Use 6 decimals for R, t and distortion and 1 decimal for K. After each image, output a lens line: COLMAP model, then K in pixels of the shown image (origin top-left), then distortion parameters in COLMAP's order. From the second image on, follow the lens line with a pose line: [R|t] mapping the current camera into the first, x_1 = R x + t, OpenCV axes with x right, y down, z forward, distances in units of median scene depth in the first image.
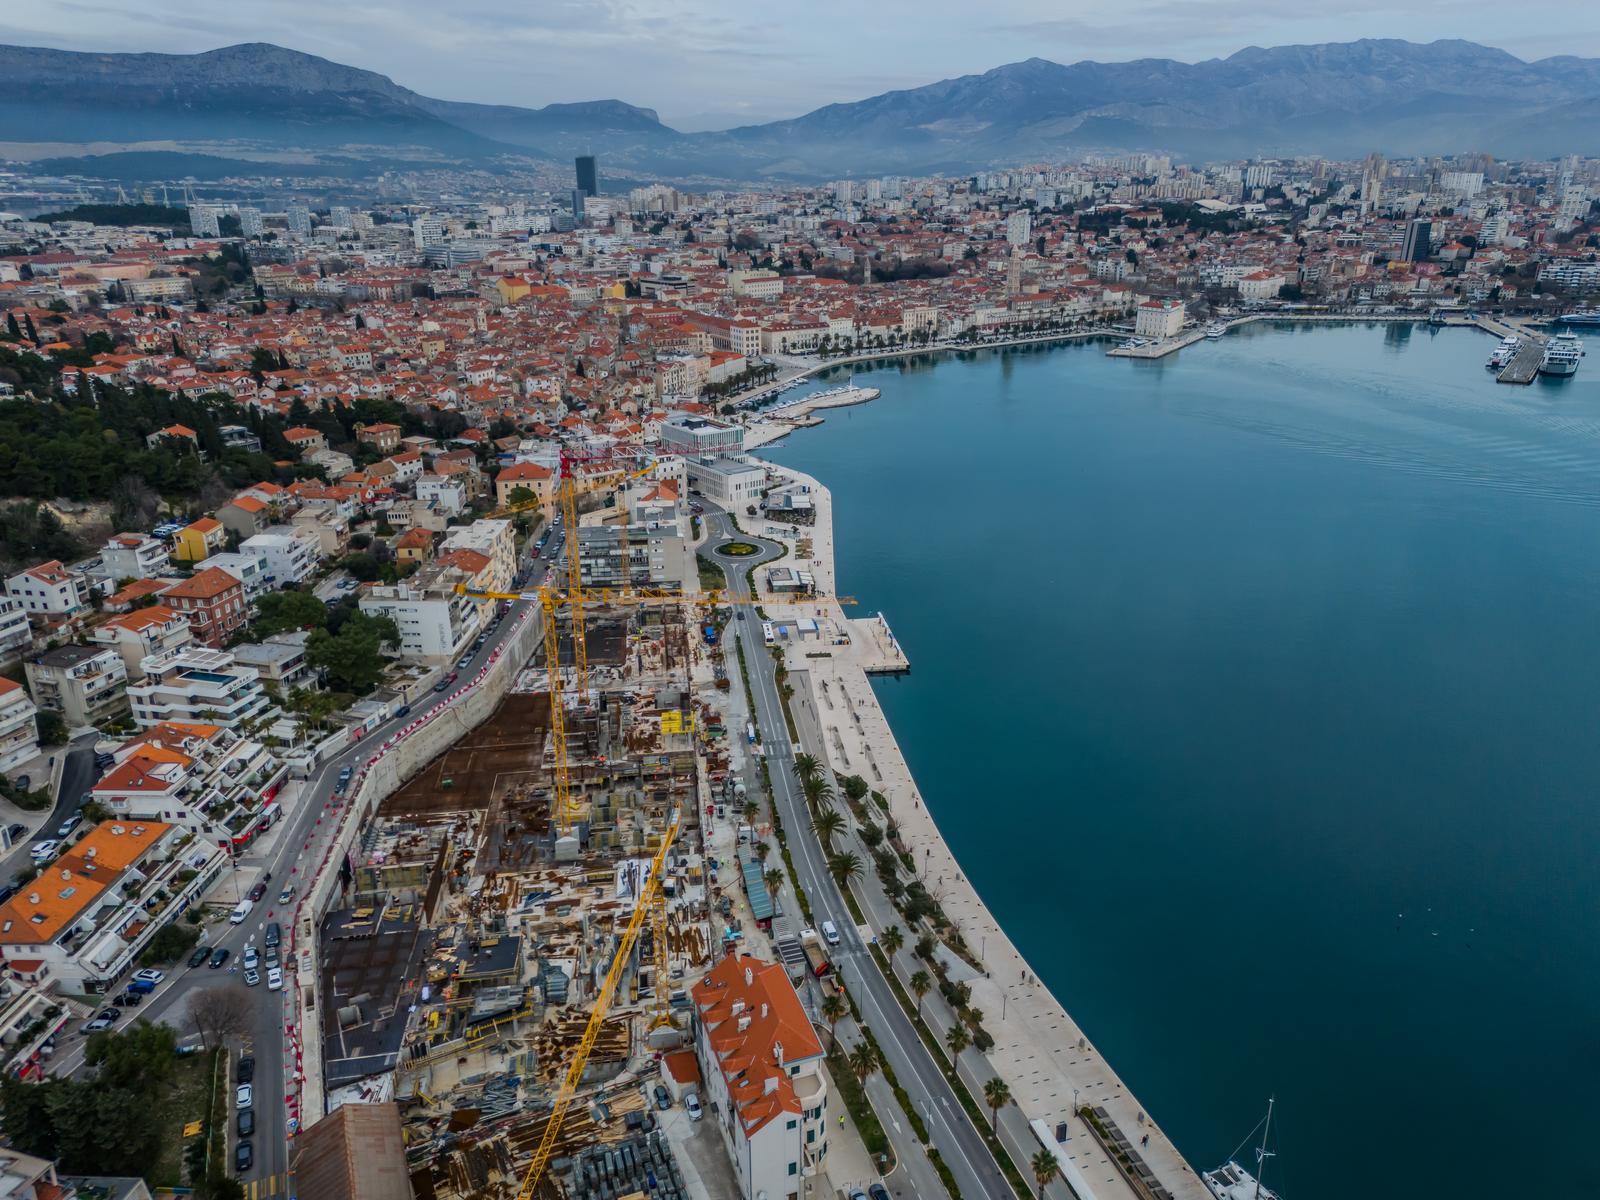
lens RADIAL K [[1161.6, 0, 808.8], [0, 1161.6, 591.6], [0, 0, 1]] dist [0.122889, -0.073633]
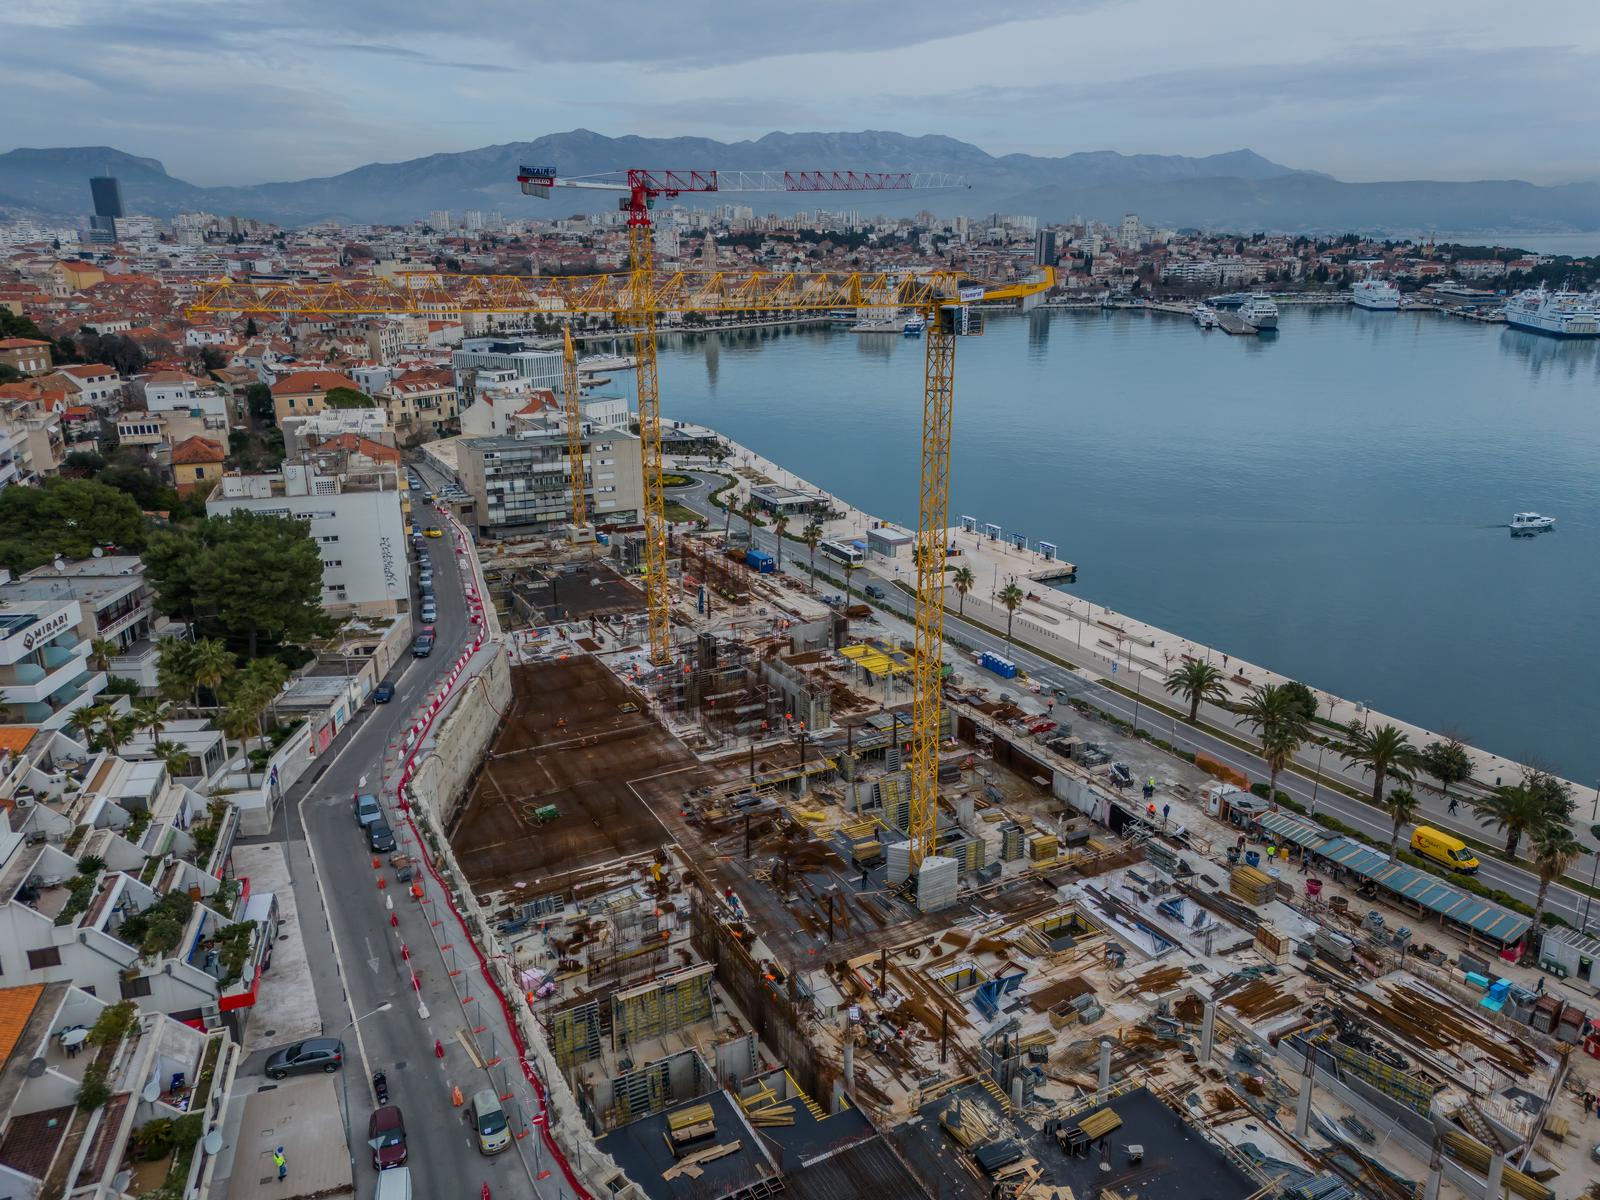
lens RADIAL K [[1161.6, 0, 806.2], [0, 1161.6, 593.5], [0, 0, 1]] dist [0.122889, -0.073633]
pose [[0.937324, -0.100101, 0.333773, -0.300857], [0.117928, 0.992456, -0.033528, 0.086926], [-0.327899, 0.070788, 0.942057, 0.432923]]
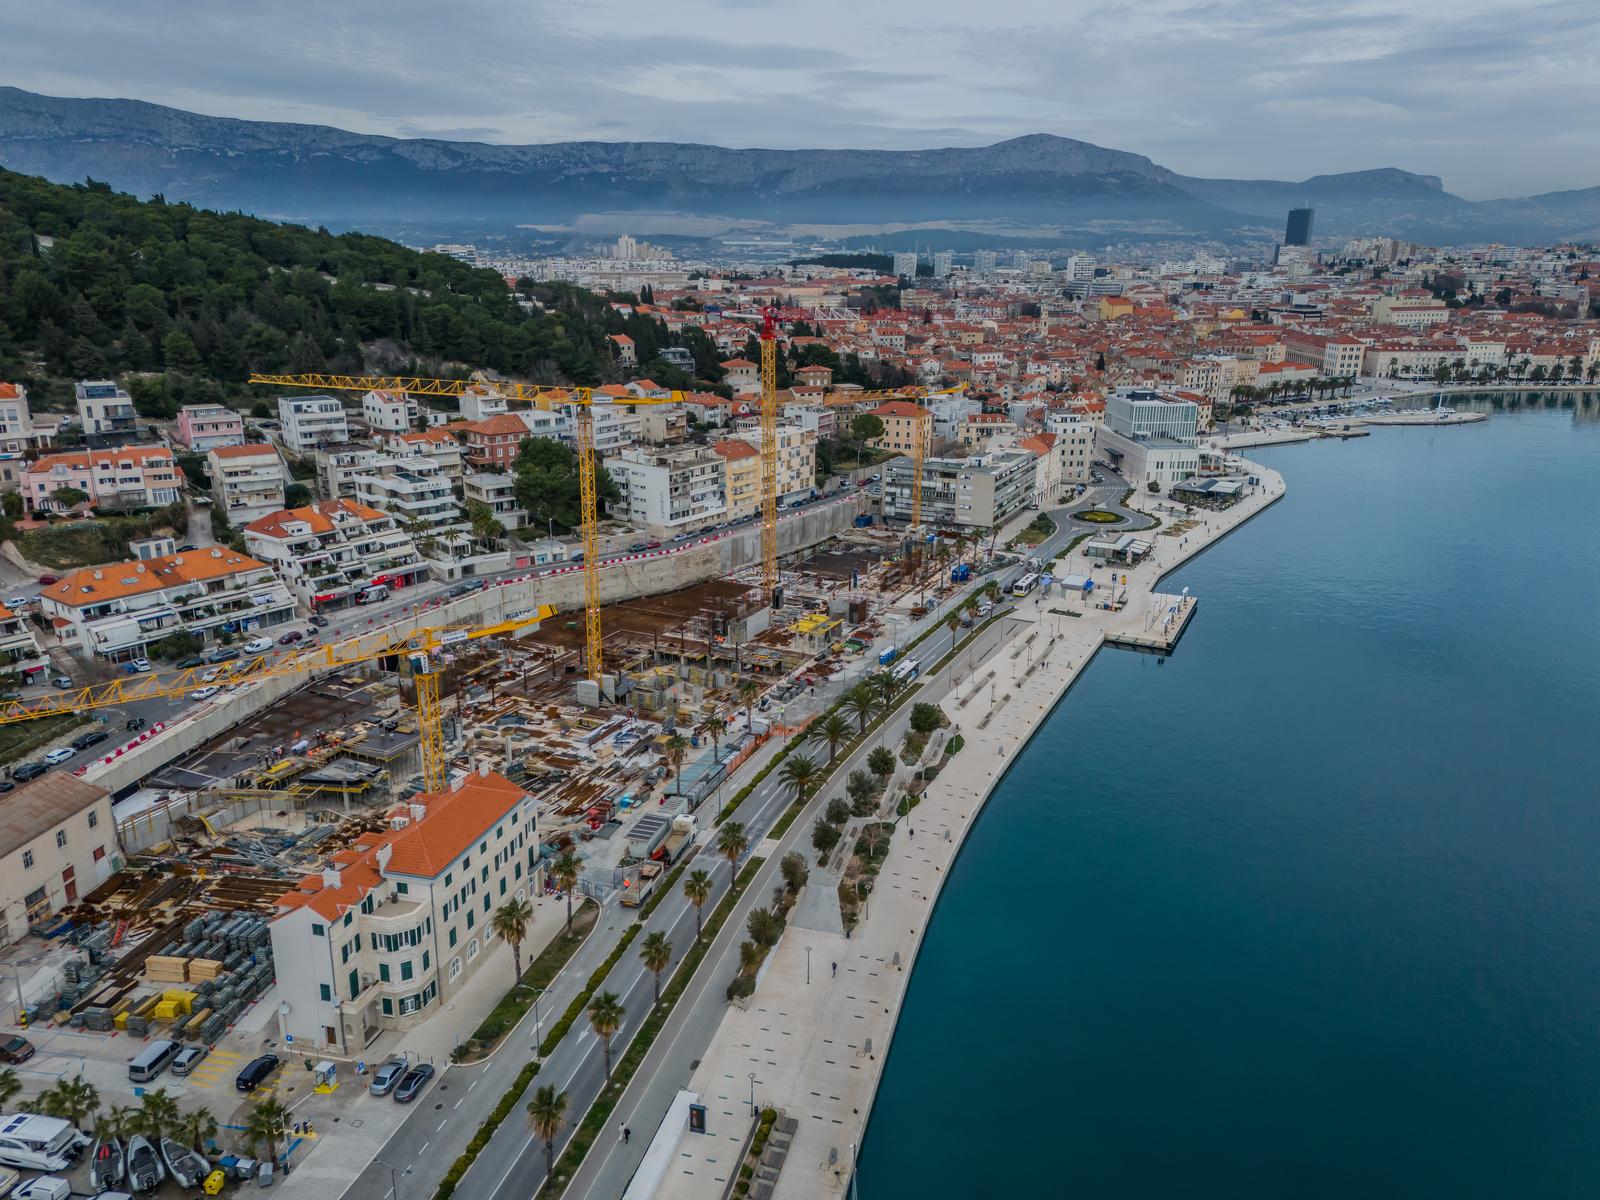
lens RADIAL K [[1161.6, 0, 806.3], [0, 1161.6, 594.5], [0, 0, 1]] dist [0.122889, -0.073633]
pose [[0.830646, 0.169167, -0.530481, 0.303713], [-0.200501, 0.979692, -0.001533, 0.084685], [0.519448, 0.107636, 0.847696, 0.236828]]
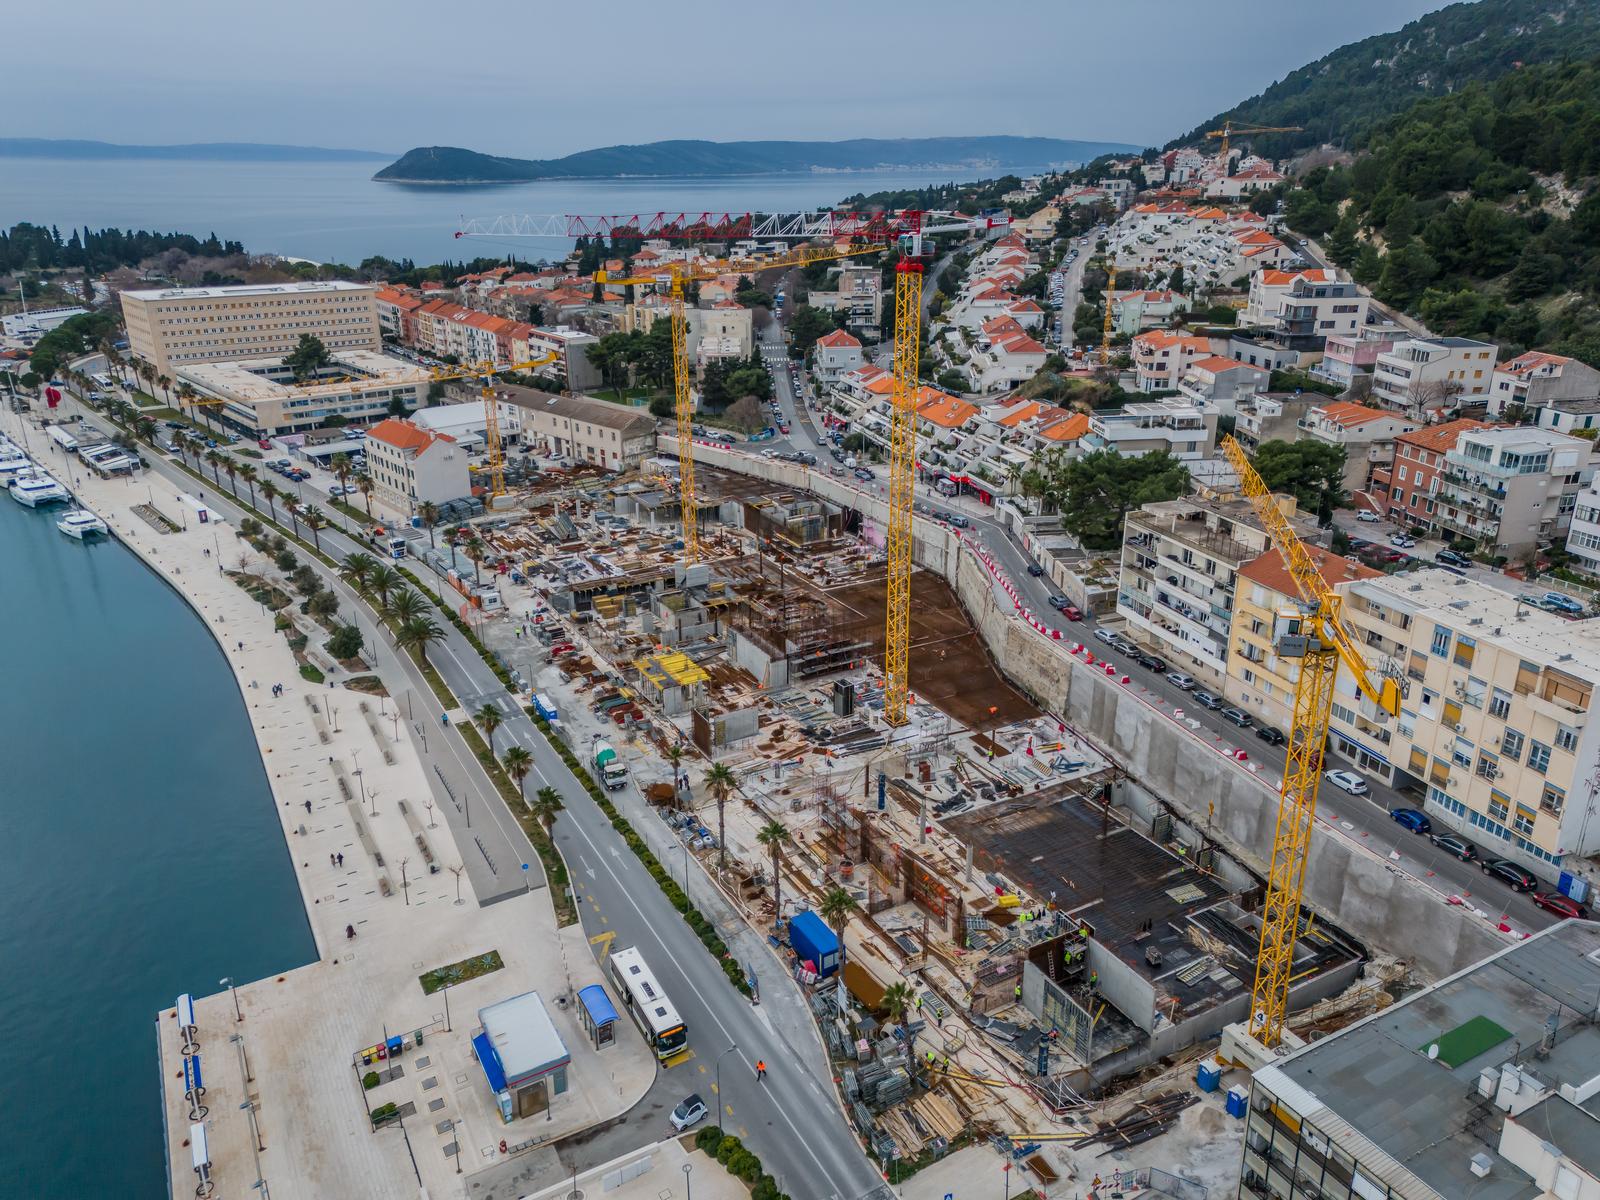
lens RADIAL K [[1161.6, 0, 809.4], [0, 1161.6, 596.3], [0, 0, 1]] dist [0.122889, -0.073633]
pose [[-0.927842, 0.135683, -0.347419, 0.020910], [-0.121778, 0.770226, 0.626037, -0.269293], [0.352534, 0.623171, -0.698124, 1.282038]]
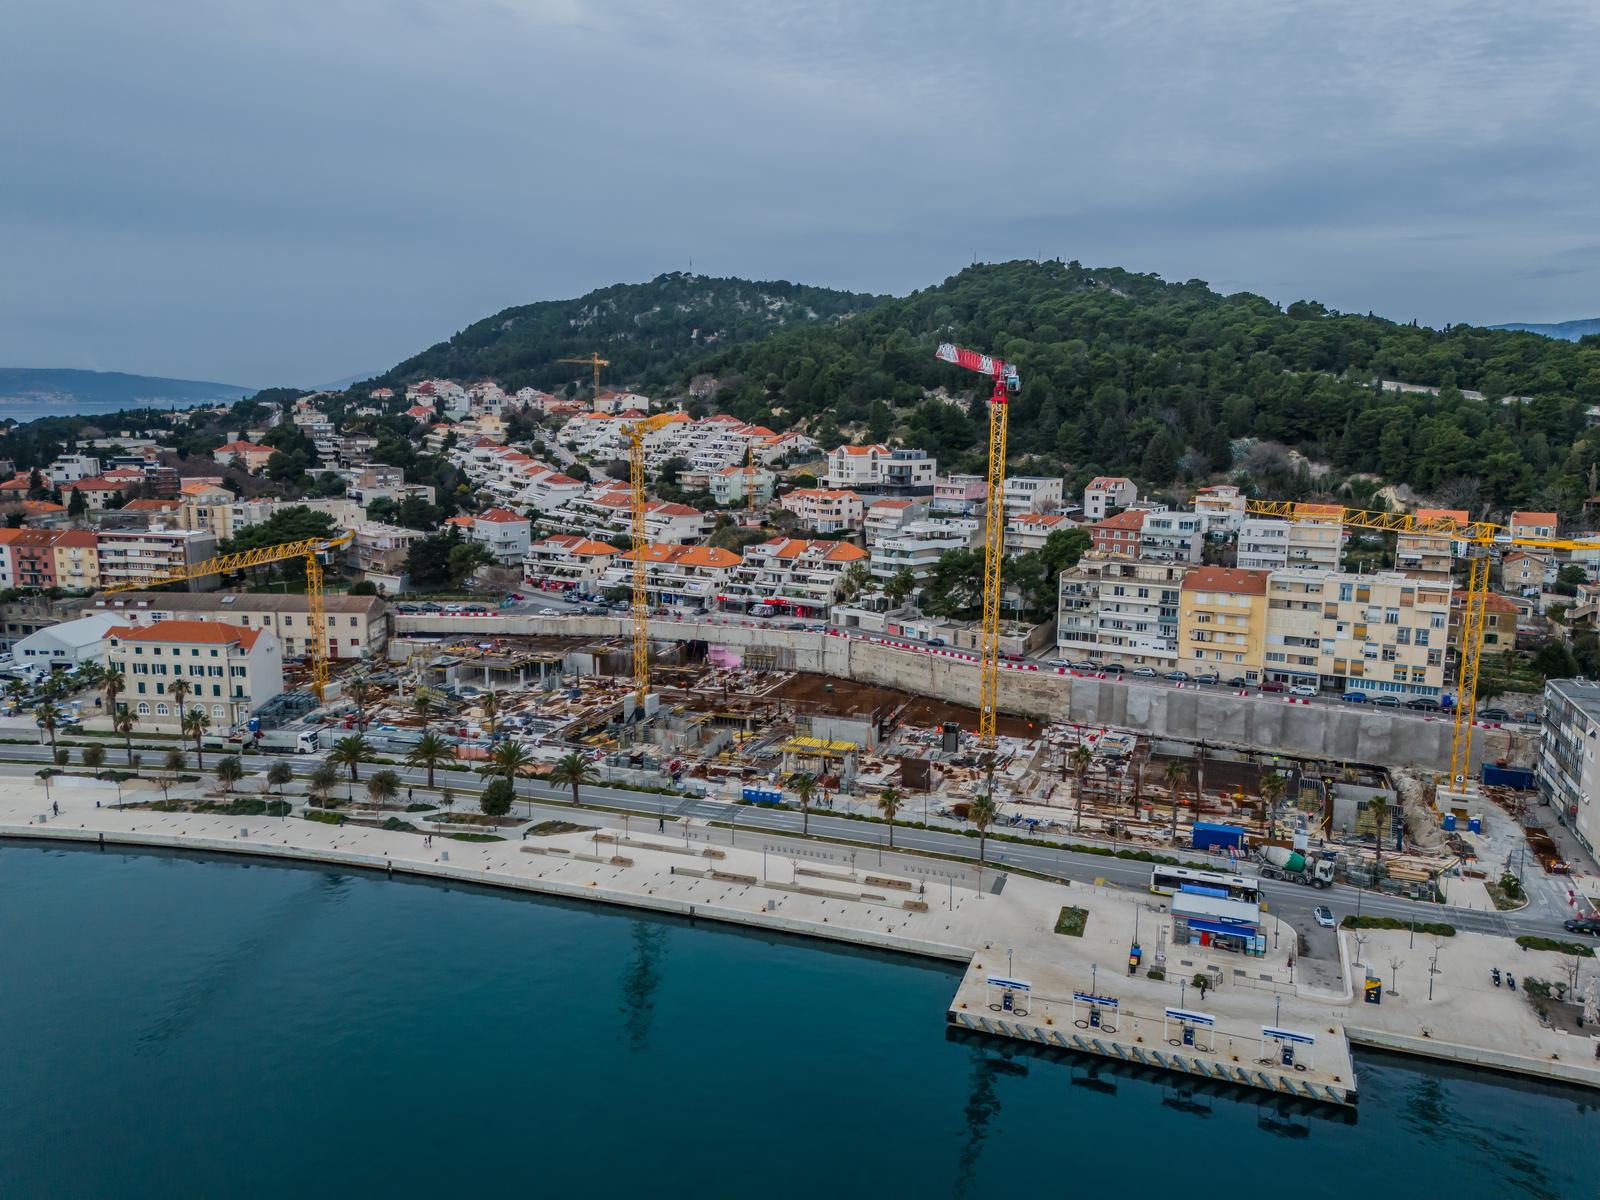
lens RADIAL K [[1161.6, 0, 808.3], [0, 1161.6, 585.7], [0, 0, 1]] dist [0.122889, -0.073633]
pose [[-0.461336, 0.138184, -0.876399, 0.427502], [-0.307858, 0.901492, 0.304197, -0.159823], [0.832101, 0.410143, -0.373350, 1.094726]]
